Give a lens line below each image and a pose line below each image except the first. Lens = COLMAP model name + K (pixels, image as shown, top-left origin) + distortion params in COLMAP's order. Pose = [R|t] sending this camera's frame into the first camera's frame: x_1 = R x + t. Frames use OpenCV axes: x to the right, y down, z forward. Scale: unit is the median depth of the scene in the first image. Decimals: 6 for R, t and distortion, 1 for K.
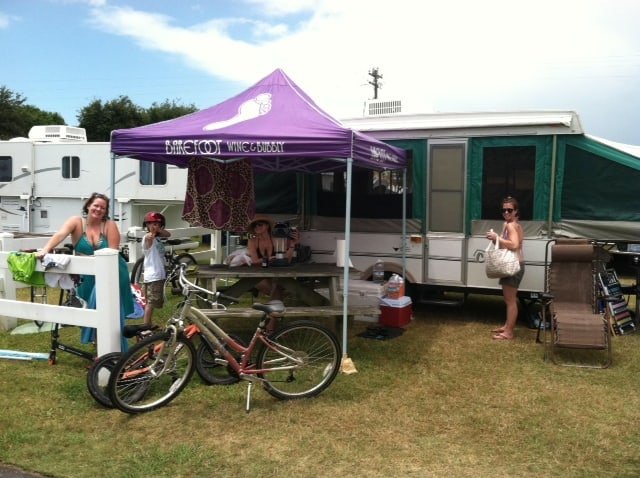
lens RADIAL K [[615.1, 0, 320.0], [0, 615.1, 239.0], [0, 0, 1]] dist [-0.005917, -0.012087]
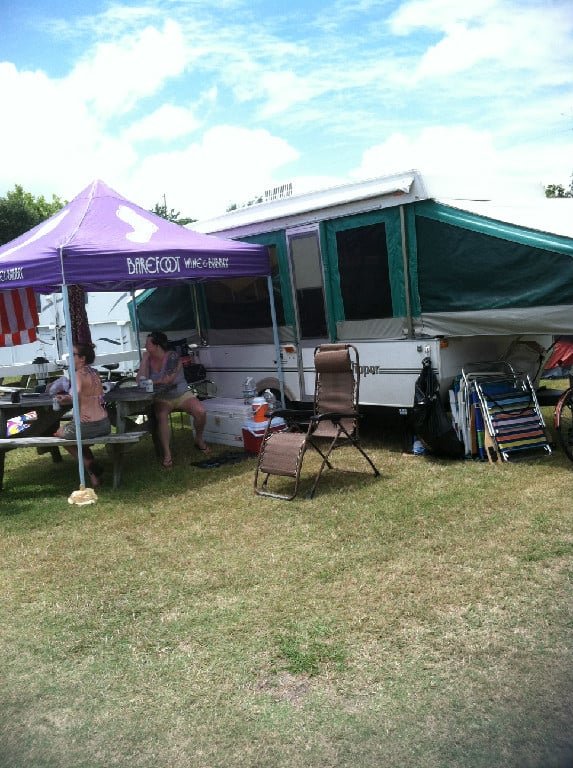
lens RADIAL K [[738.1, 0, 286.5], [0, 738.1, 384.0], [0, 0, 1]] dist [-0.005917, -0.012087]
pose [[0.913424, -0.049552, -0.403981, 0.585638], [0.071272, 0.996698, 0.038896, 0.008232], [0.400720, -0.064321, 0.913940, 0.074200]]
